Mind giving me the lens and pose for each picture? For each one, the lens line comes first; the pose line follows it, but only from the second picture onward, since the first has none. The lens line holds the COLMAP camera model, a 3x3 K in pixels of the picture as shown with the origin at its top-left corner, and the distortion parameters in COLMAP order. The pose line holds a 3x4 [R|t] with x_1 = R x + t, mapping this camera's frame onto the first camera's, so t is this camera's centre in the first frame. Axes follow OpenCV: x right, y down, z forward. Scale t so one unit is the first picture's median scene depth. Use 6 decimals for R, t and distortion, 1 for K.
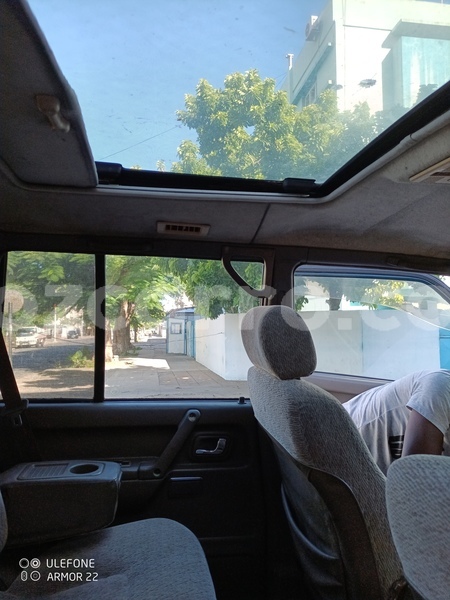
lens RADIAL K [[456.2, 0, 221.8], [0, 456.2, 298.6], [0, 0, 1]] dist [0.023527, -0.002500]
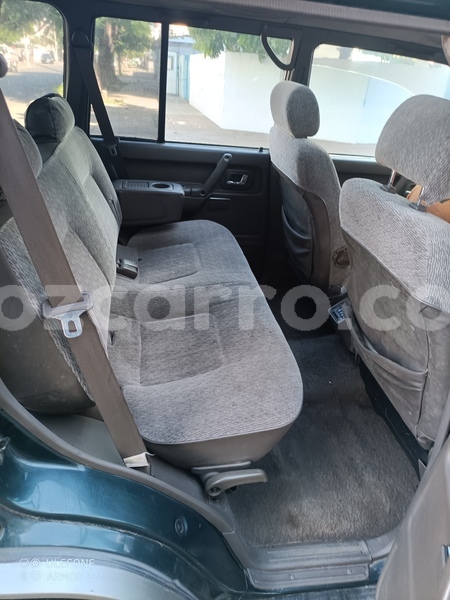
lens RADIAL K [[456.2, 0, 221.8], [0, 456.2, 298.6], [0, 0, 1]] dist [0.023527, -0.002500]
pose [[0.997226, 0.060739, 0.043033, -0.118354], [-0.074190, 0.858135, 0.508035, -0.098393], [-0.006070, -0.509818, 0.860261, -0.487523]]
